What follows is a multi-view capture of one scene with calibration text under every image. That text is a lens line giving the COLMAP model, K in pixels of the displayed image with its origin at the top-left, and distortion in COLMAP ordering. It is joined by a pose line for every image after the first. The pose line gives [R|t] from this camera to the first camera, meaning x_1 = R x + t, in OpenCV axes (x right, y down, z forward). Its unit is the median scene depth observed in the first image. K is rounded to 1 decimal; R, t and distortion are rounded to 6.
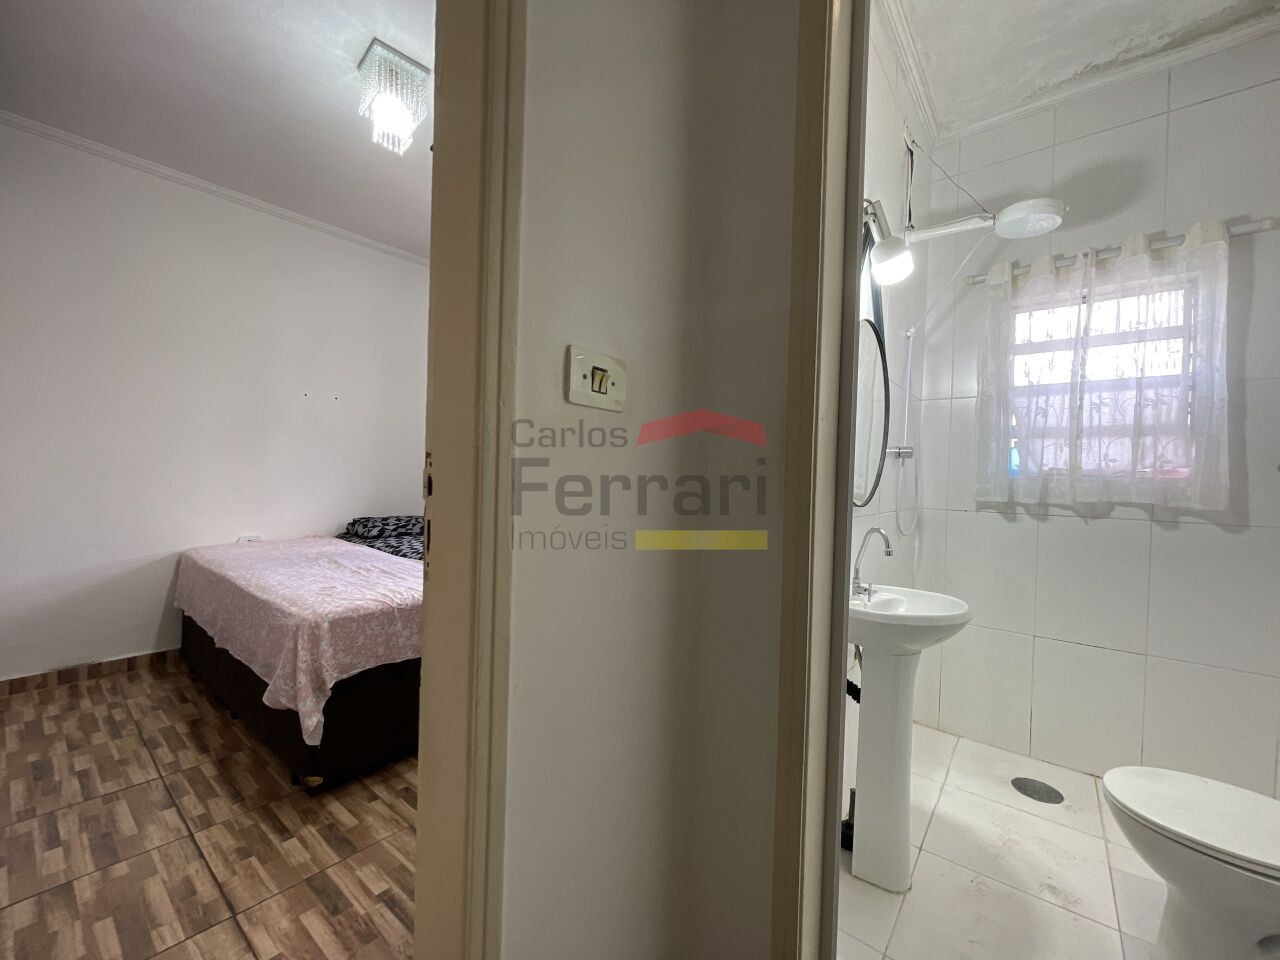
lens RADIAL K [[517.8, 0, 640.0], [0, 517.8, 480.0], [0, 0, 1]] dist [-0.001295, -0.000250]
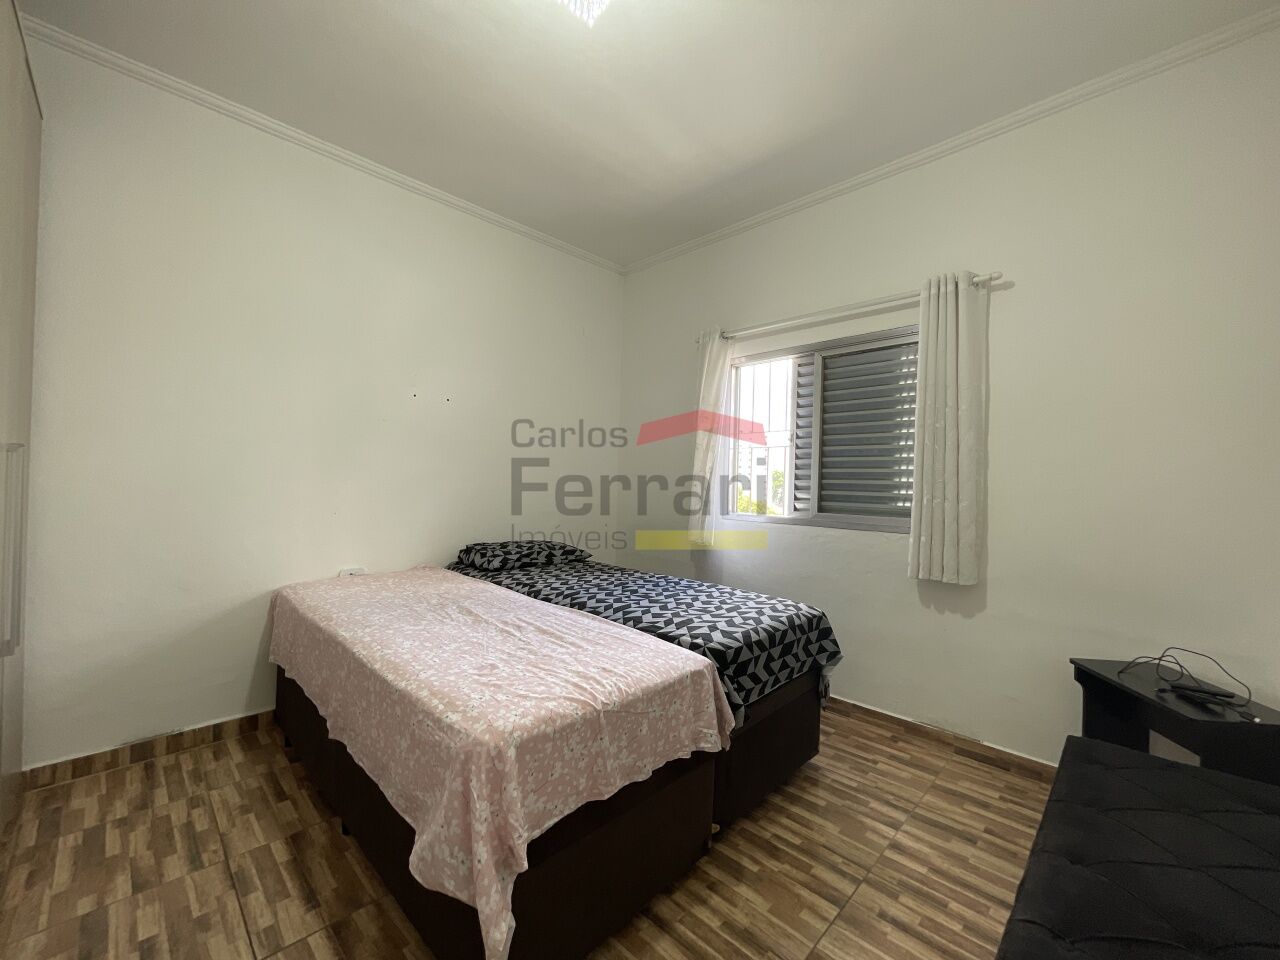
lens RADIAL K [[517.8, 0, 640.0], [0, 517.8, 480.0], [0, 0, 1]] dist [-0.001295, -0.000250]
pose [[0.995211, -0.005043, -0.097619, -0.318762], [0.003194, 0.999813, -0.019084, -0.019371], [0.097697, 0.018681, 0.995041, 0.327947]]
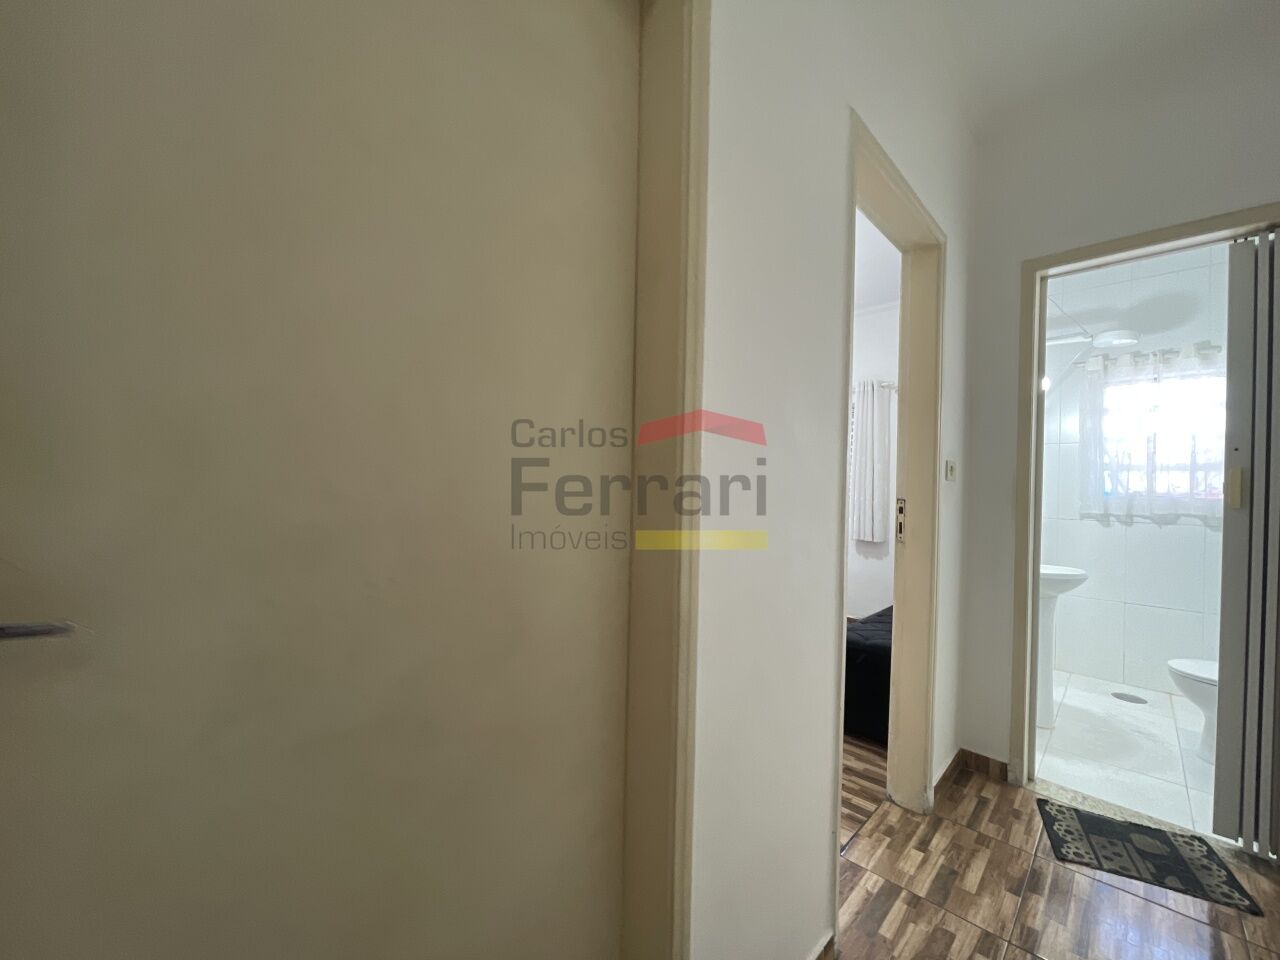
lens RADIAL K [[517.8, 0, 640.0], [0, 517.8, 480.0], [0, 0, 1]] dist [-0.001295, -0.000250]
pose [[0.995242, -0.008017, -0.097107, -0.484761], [0.006245, 0.999809, -0.018539, -0.036256], [0.097237, 0.017845, 0.995101, -0.629337]]
